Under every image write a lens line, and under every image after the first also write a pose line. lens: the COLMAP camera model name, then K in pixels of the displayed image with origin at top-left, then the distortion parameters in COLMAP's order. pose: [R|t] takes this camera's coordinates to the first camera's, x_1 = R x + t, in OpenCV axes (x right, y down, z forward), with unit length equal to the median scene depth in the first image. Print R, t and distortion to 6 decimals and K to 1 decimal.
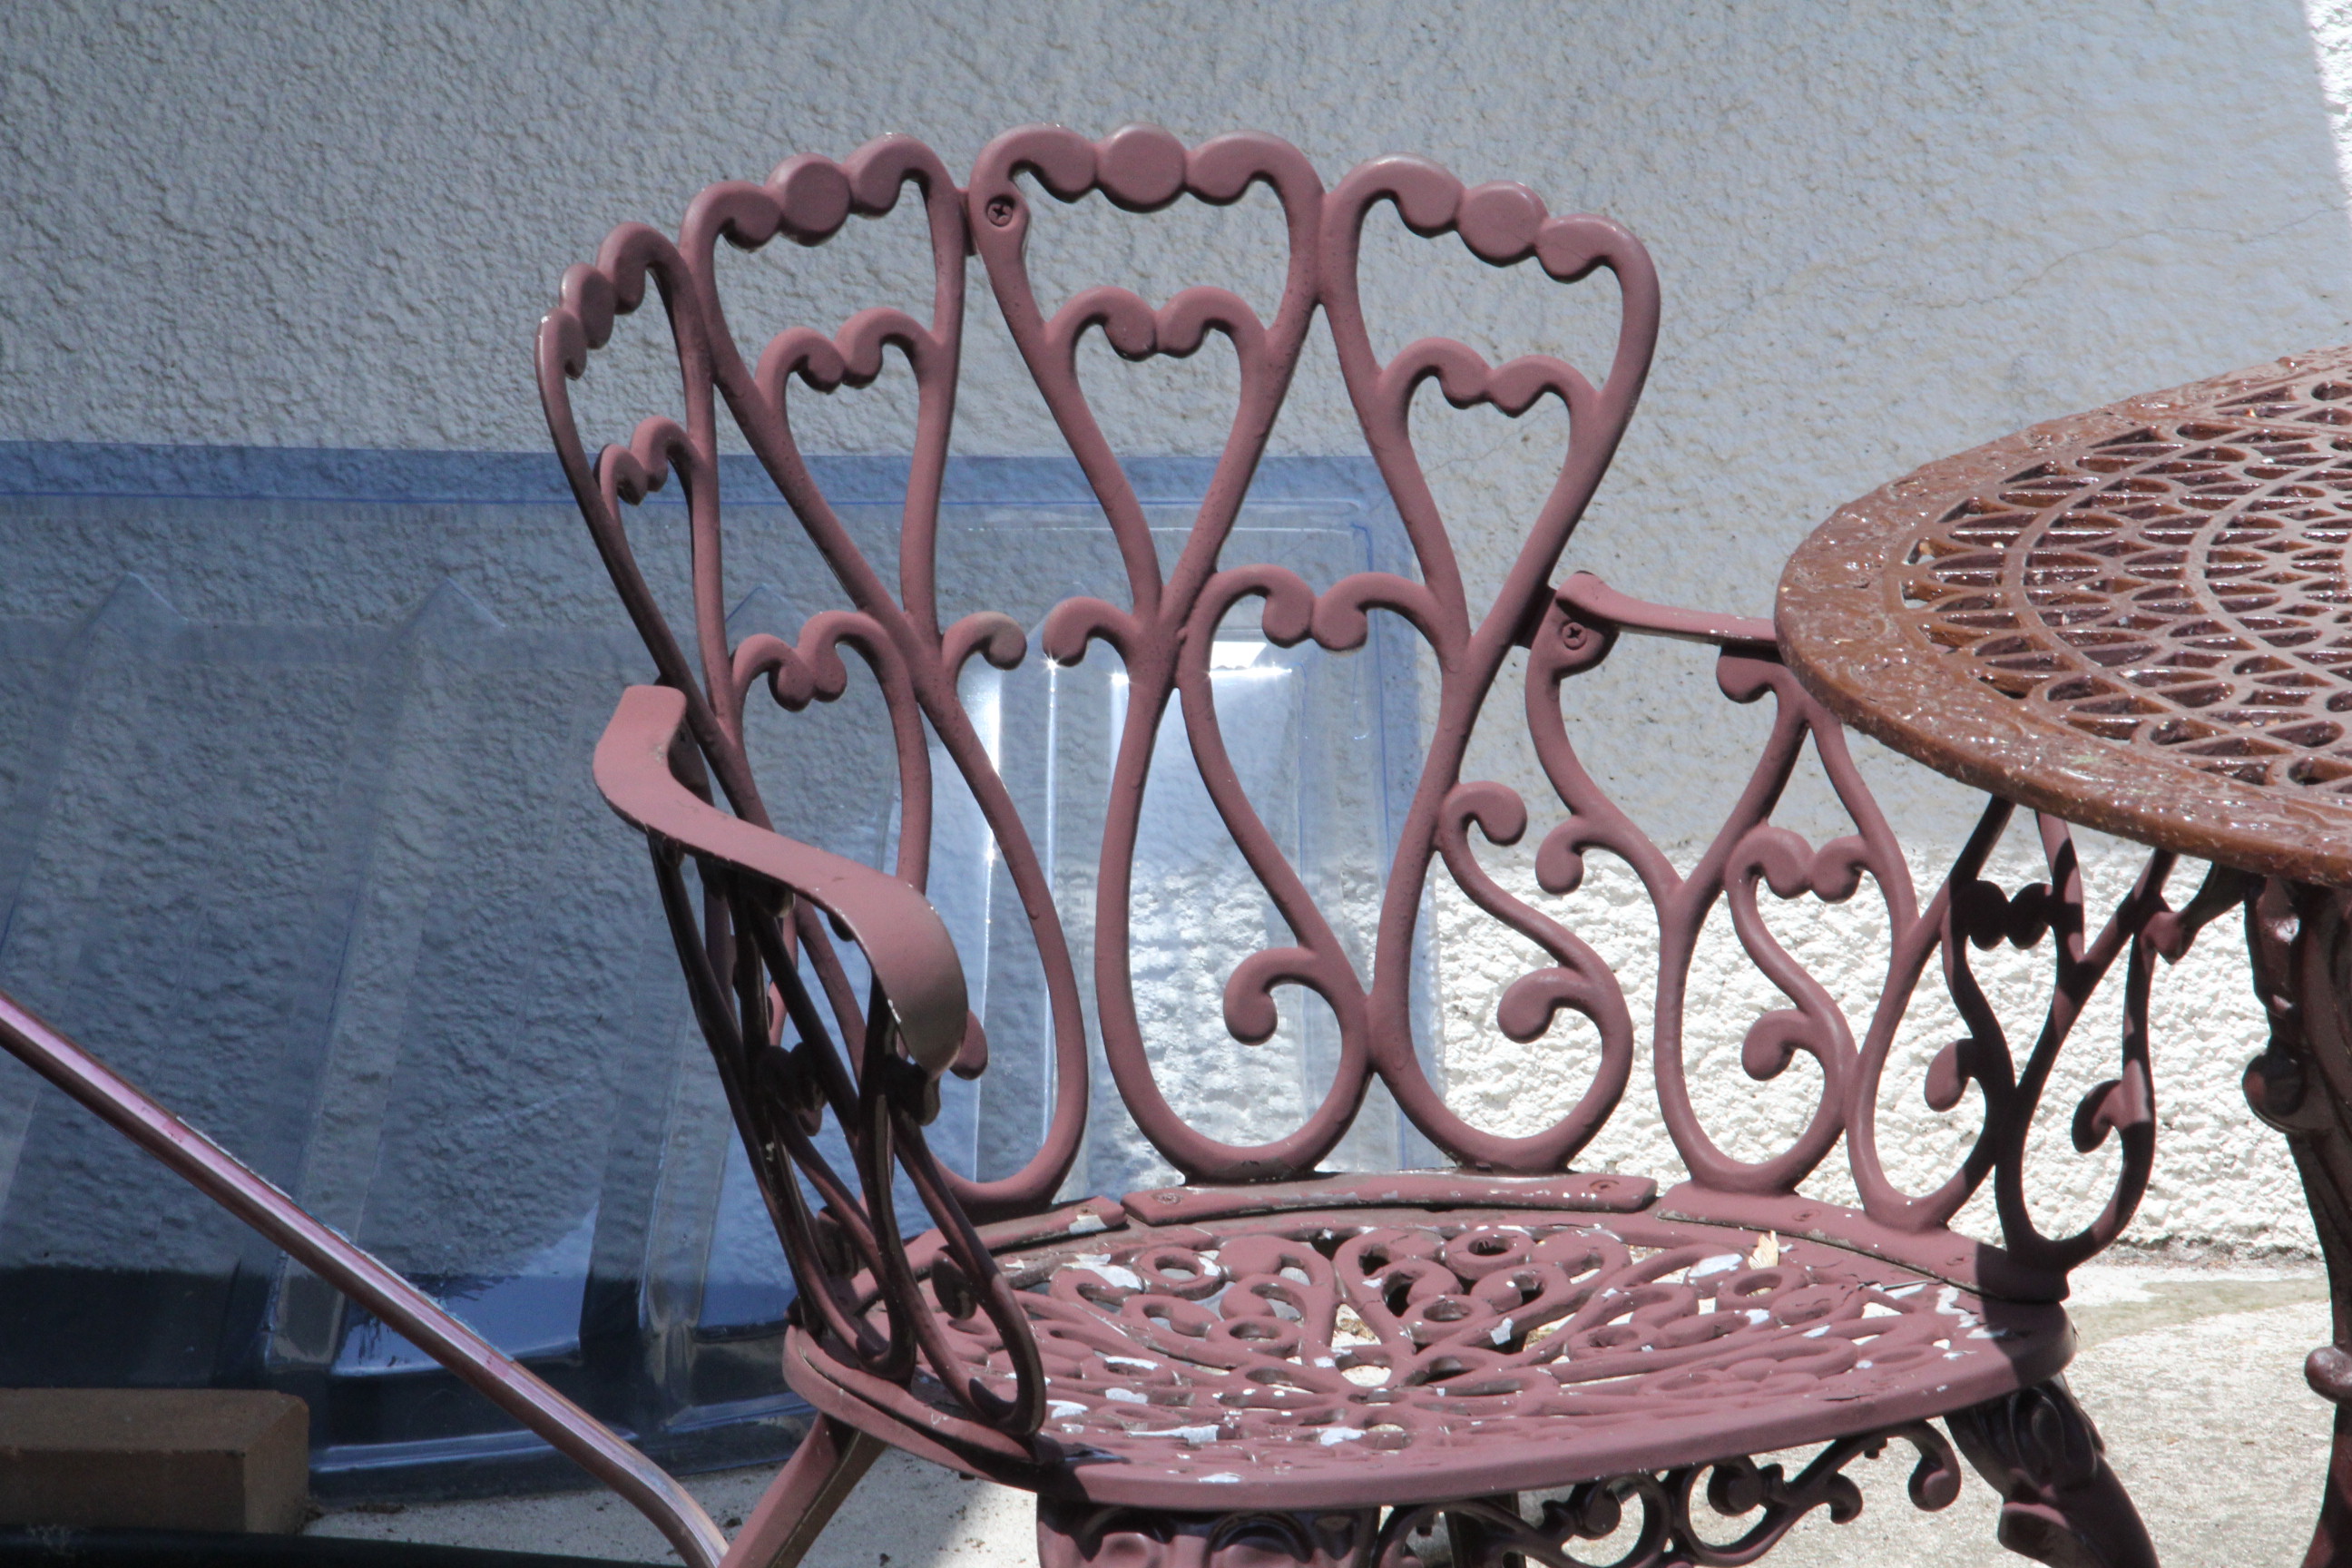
lens RADIAL K [[11493.1, 0, 1176.5], [0, 11493.1, 778.6], [0, 0, 1]] dist [1.478305, 0.000000]
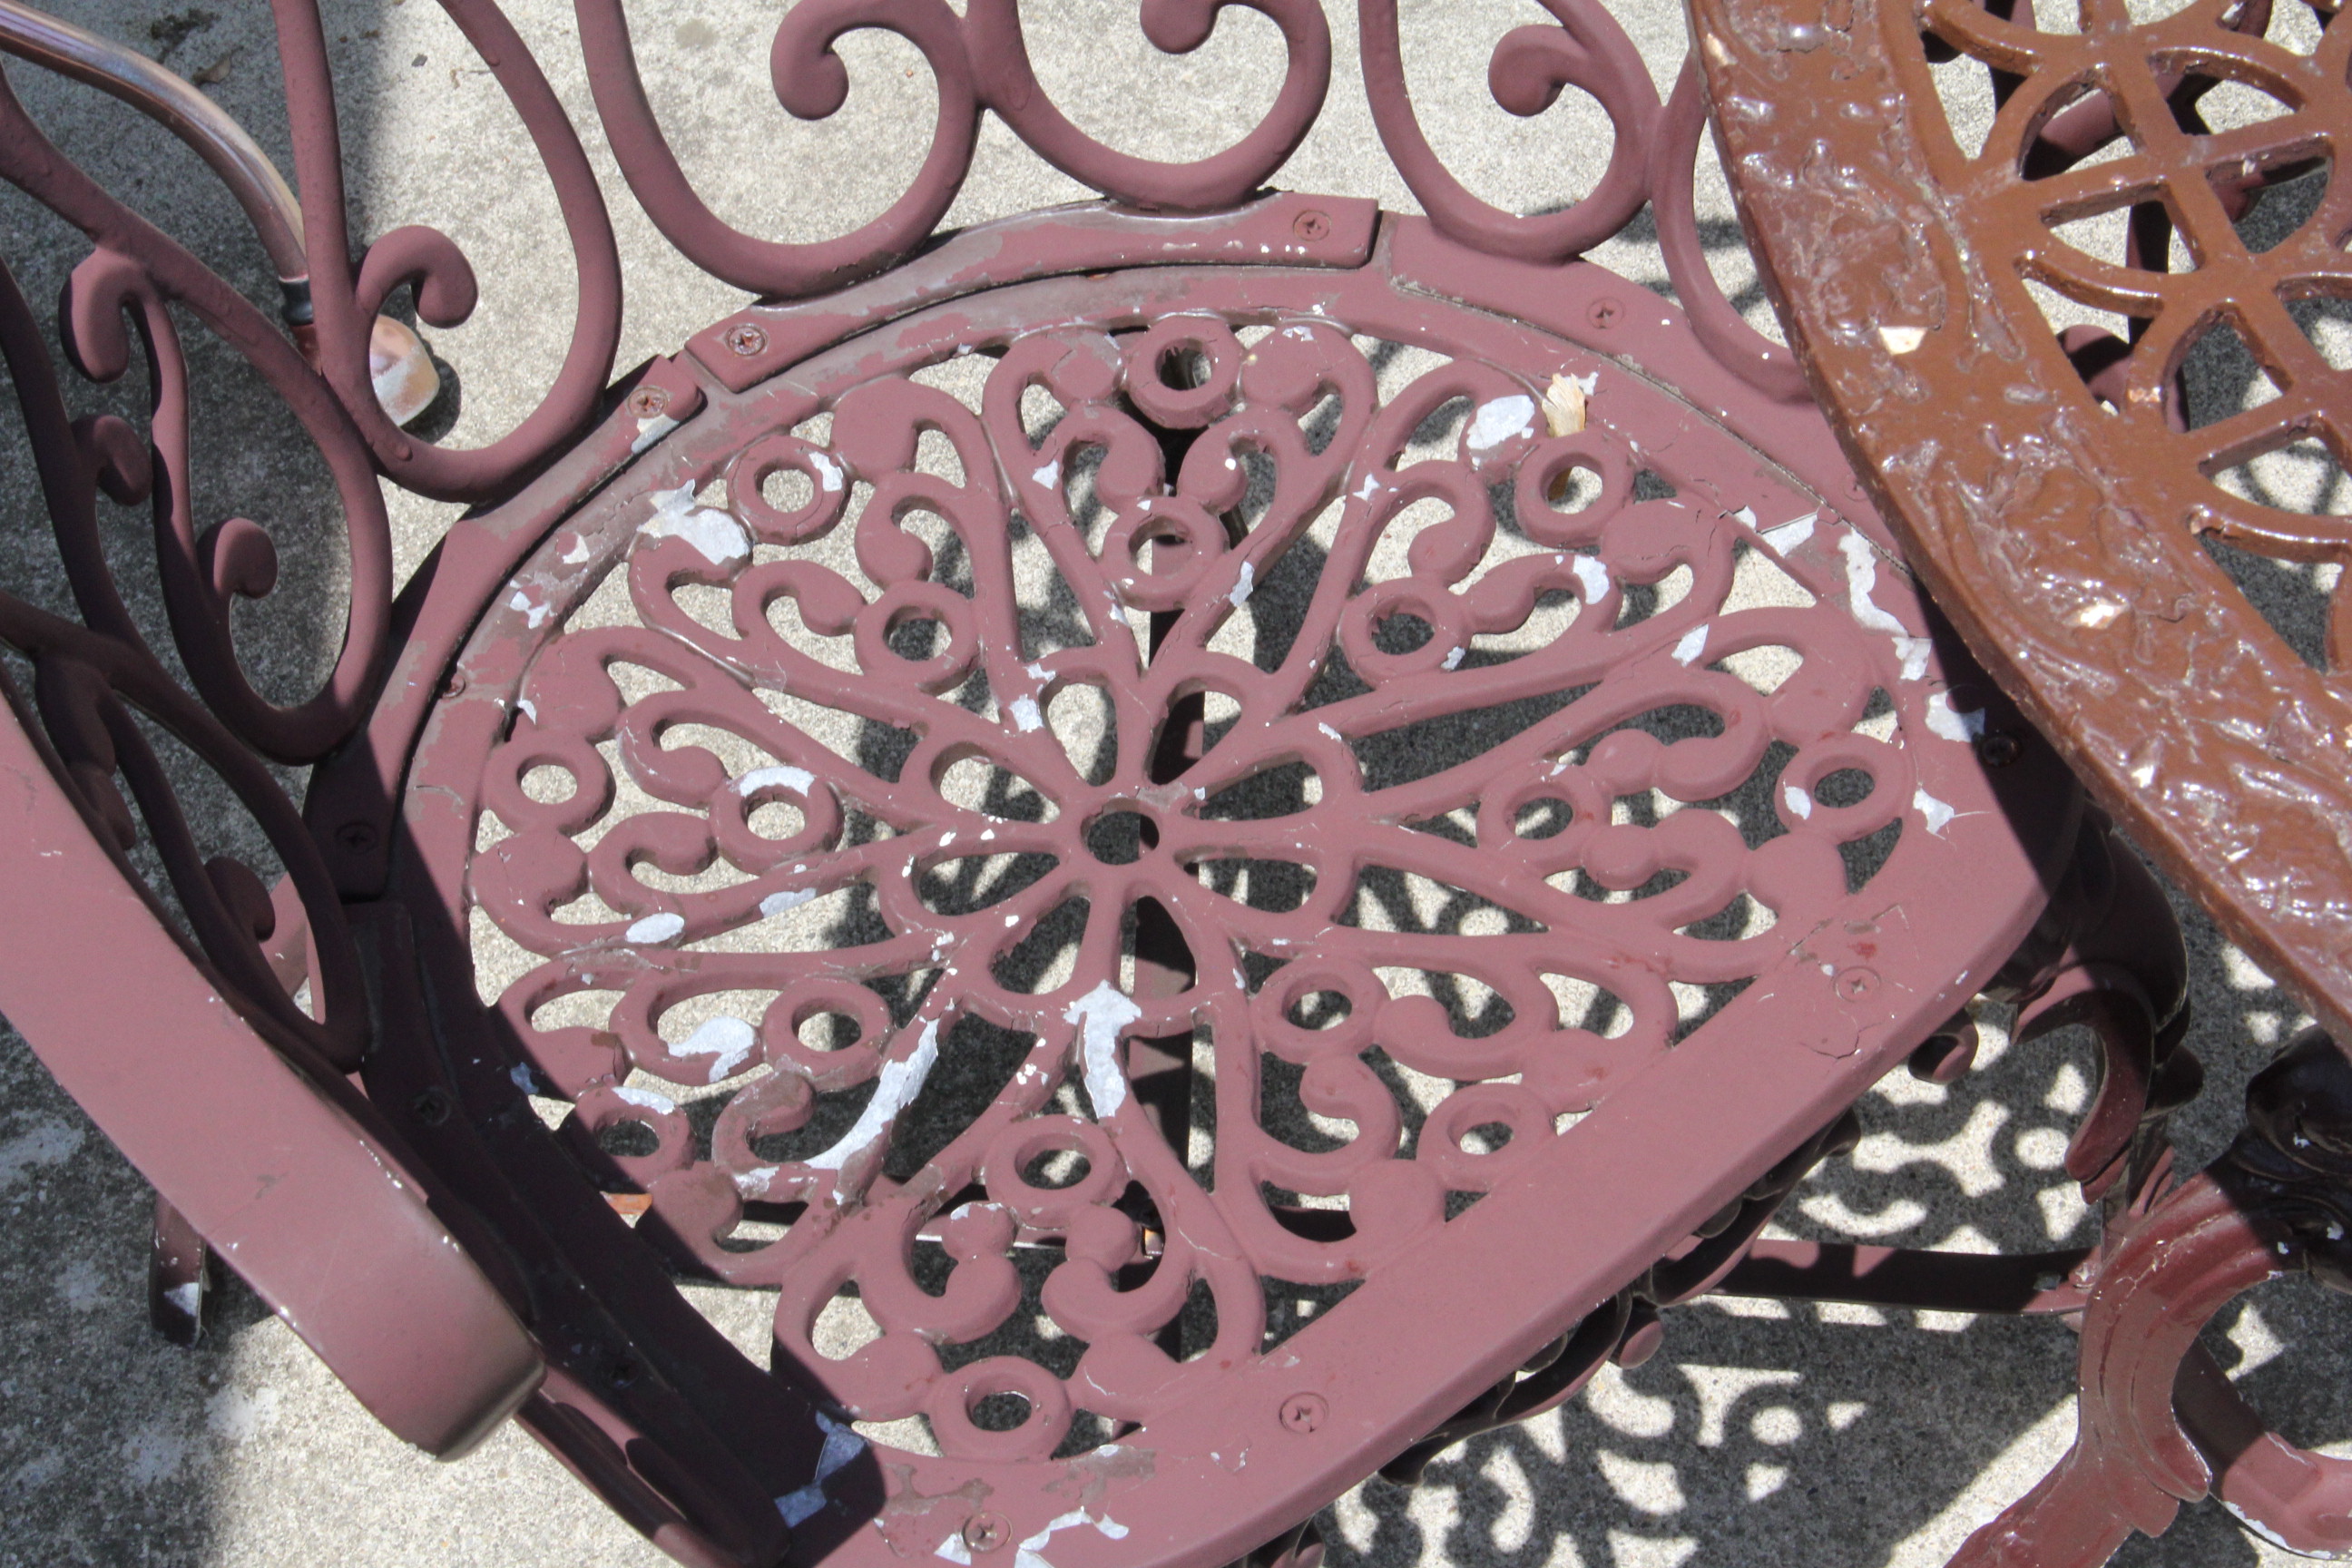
lens RADIAL K [[4710.3, 0, 1184.3], [0, 4710.3, 782.2], [0, 0, 1]] dist [0.234831, 0.000000]
pose [[0.981550, -0.183108, 0.055049, 0.005018], [0.102908, 0.748565, 0.655027, -0.141291], [-0.161149, -0.637277, 0.753597, 0.742749]]
